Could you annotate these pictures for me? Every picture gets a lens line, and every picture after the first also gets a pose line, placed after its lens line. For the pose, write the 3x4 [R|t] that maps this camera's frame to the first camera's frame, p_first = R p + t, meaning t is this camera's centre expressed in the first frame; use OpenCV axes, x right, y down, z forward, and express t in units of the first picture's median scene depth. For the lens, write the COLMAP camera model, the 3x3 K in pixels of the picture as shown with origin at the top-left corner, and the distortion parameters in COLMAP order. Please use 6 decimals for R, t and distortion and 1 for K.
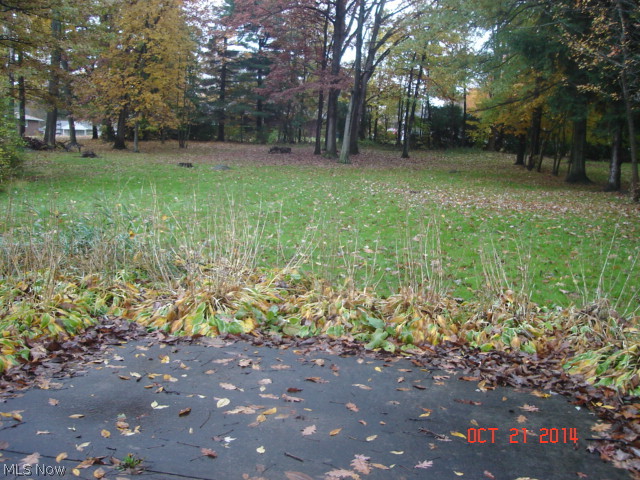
lens RADIAL K [[631.0, 0, 319.8], [0, 631.0, 239.5], [0, 0, 1]] dist [-0.145349, 0.000000]
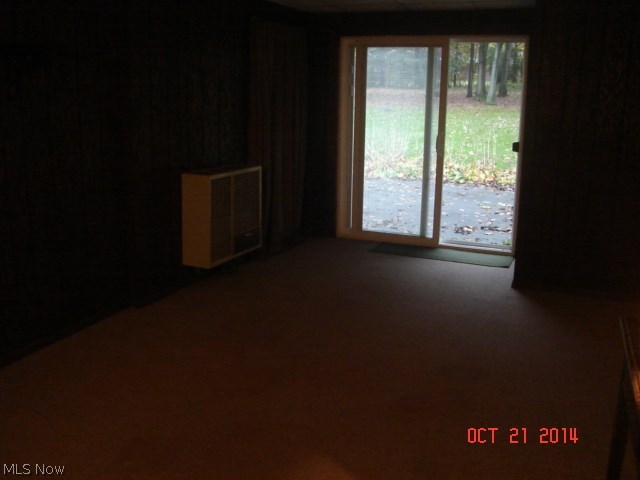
lens RADIAL K [[631.0, 0, 319.9], [0, 631.0, 239.8], [0, 0, 1]] dist [-0.145349, 0.000000]
pose [[0.968308, 0.018942, -0.249040, 0.023785], [0.002954, 0.996182, 0.087253, 0.023455], [0.249742, -0.085223, 0.964555, -0.176748]]
